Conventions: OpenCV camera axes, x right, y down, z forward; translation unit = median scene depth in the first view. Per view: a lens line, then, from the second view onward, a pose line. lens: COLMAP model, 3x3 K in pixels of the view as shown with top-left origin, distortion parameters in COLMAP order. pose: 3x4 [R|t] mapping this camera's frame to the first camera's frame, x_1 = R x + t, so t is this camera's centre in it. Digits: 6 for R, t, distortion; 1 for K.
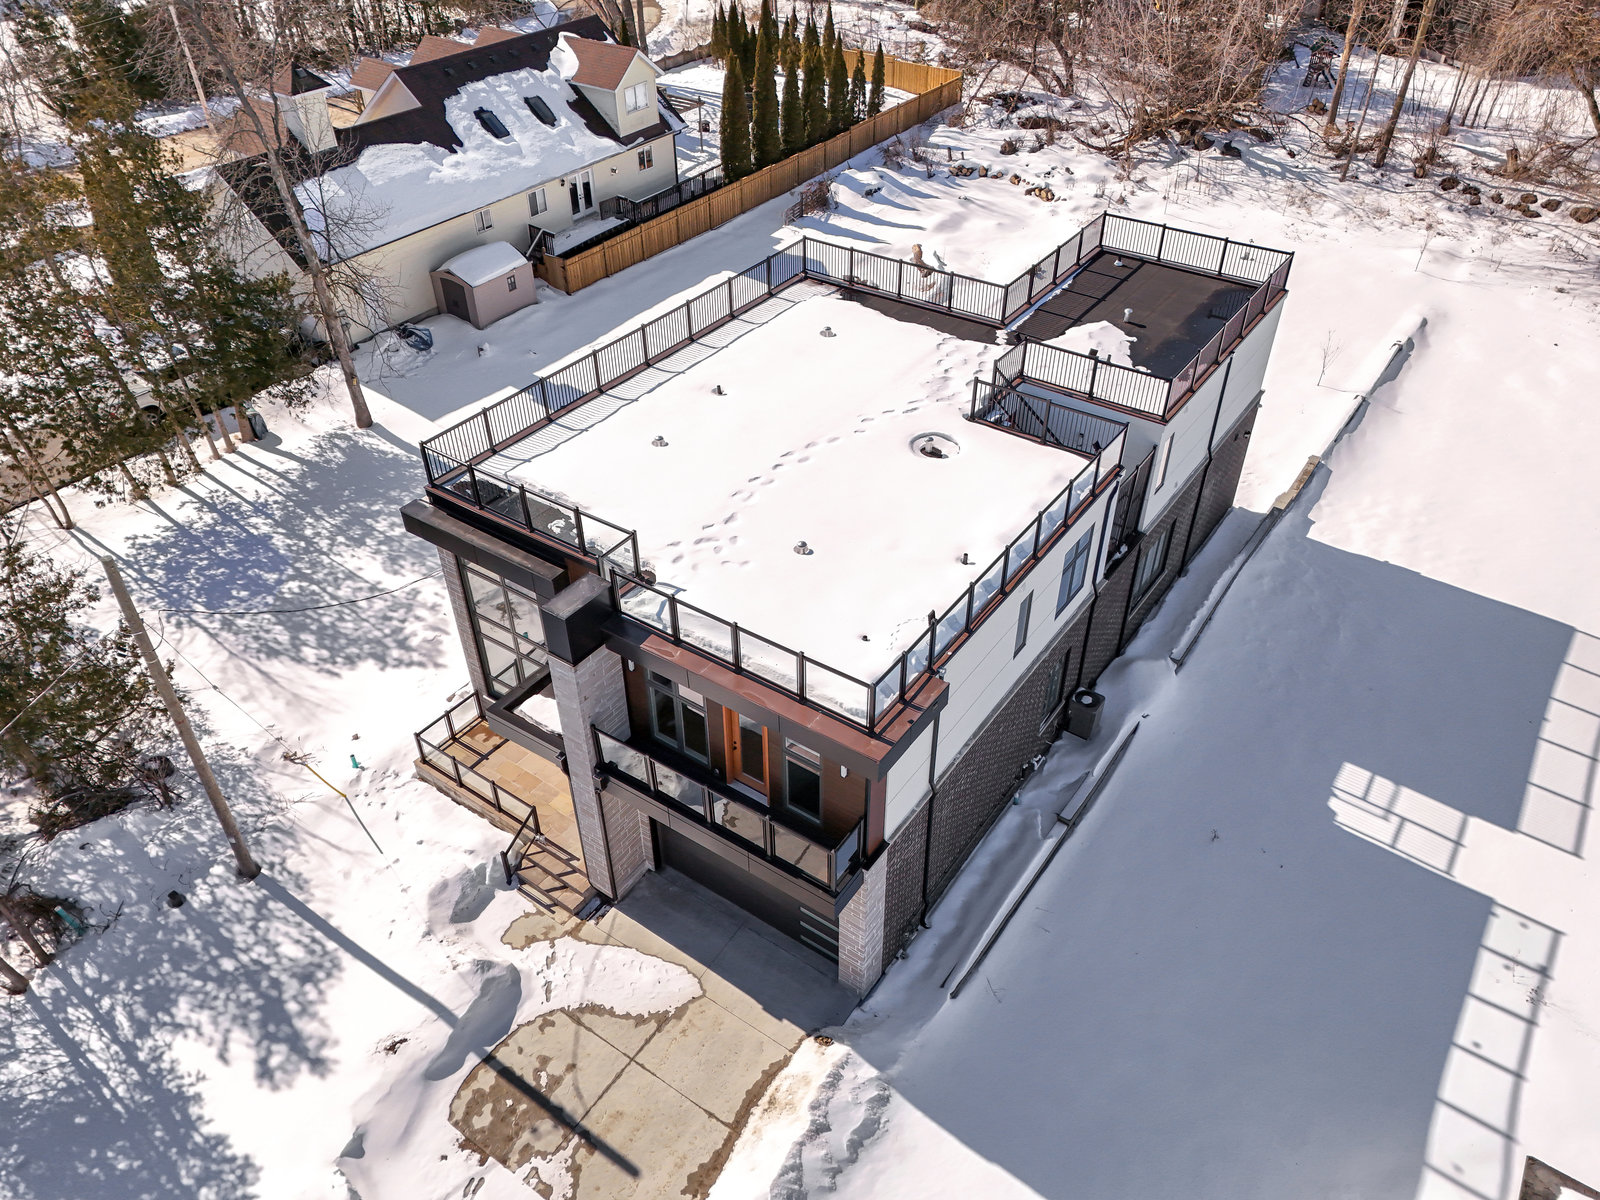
lens RADIAL K [[1147.0, 0, 800.0], [0, 1147.0, 600.0], [0, 0, 1]] dist [0.055646, -0.063570]
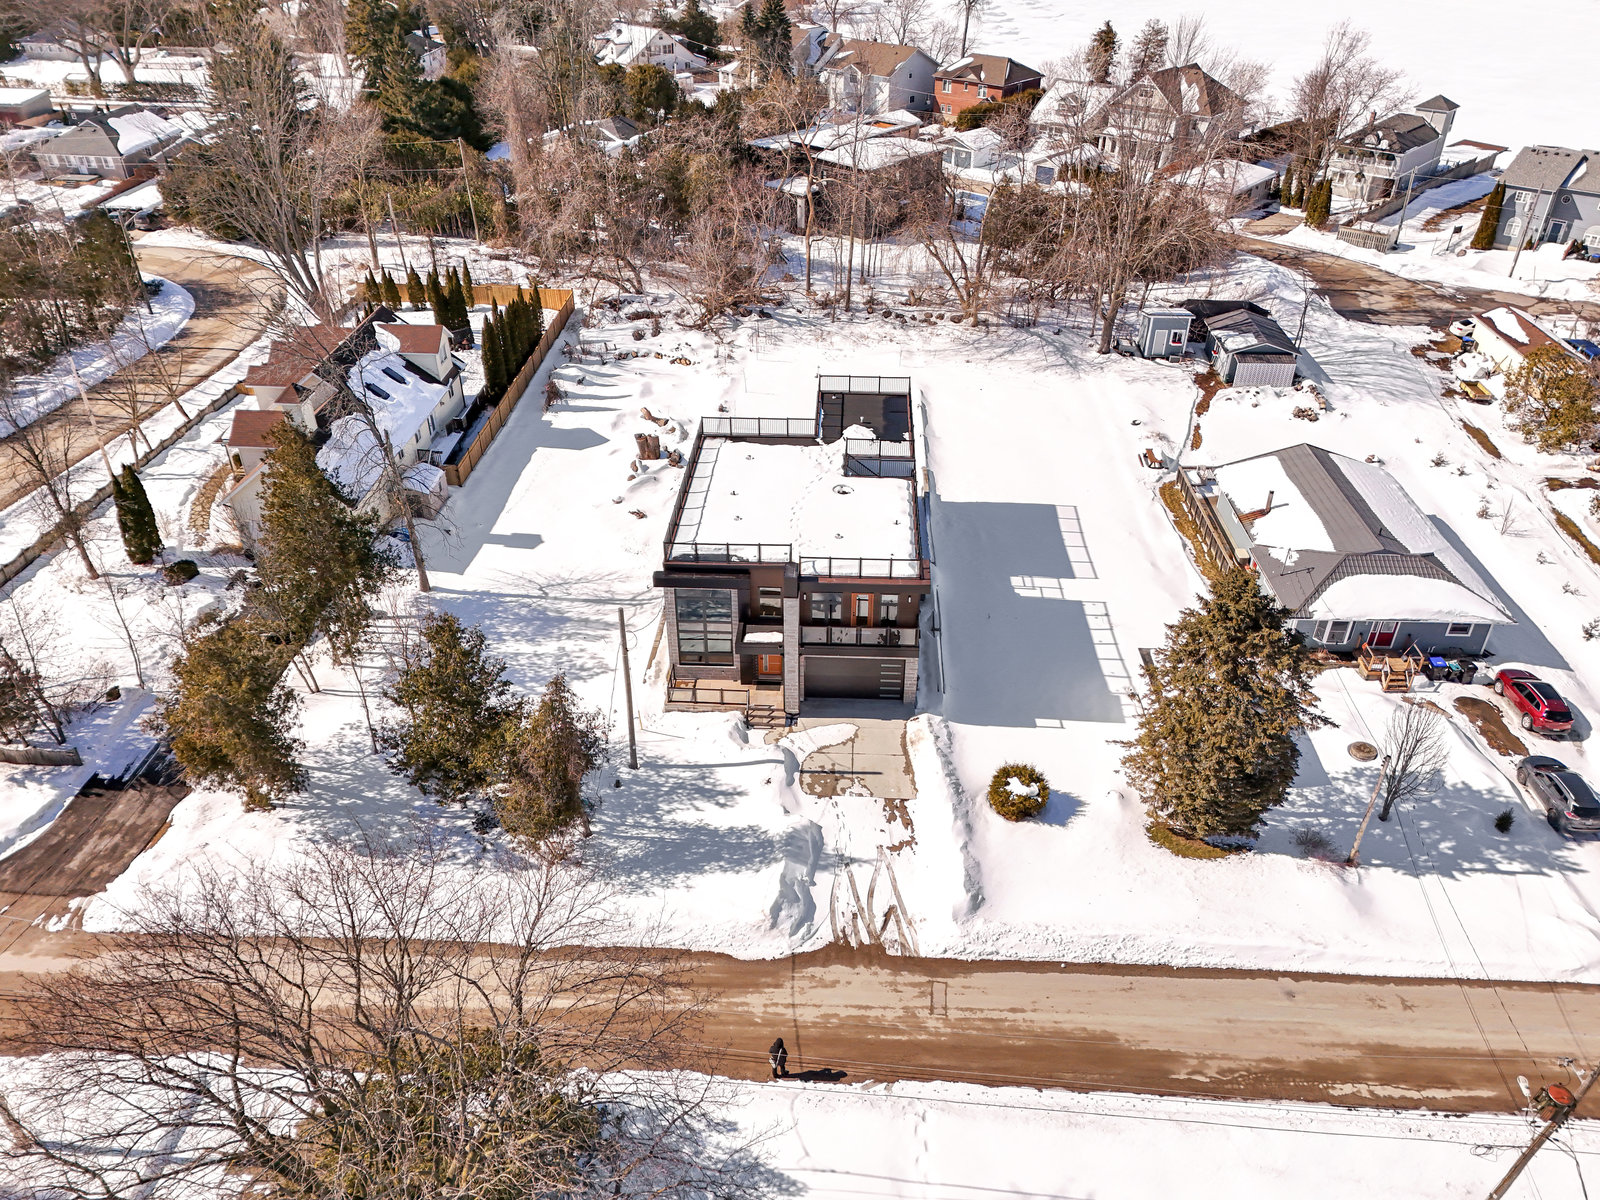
lens RADIAL K [[1150.7, 0, 812.5], [0, 1150.7, 605.3], [0, 0, 1]] dist [0.058426, -0.066039]
pose [[0.835089, -0.291823, 0.466332, -0.543718], [0.331251, 0.943539, -0.002740, 0.036819], [-0.439202, 0.156761, 0.884606, -0.498554]]
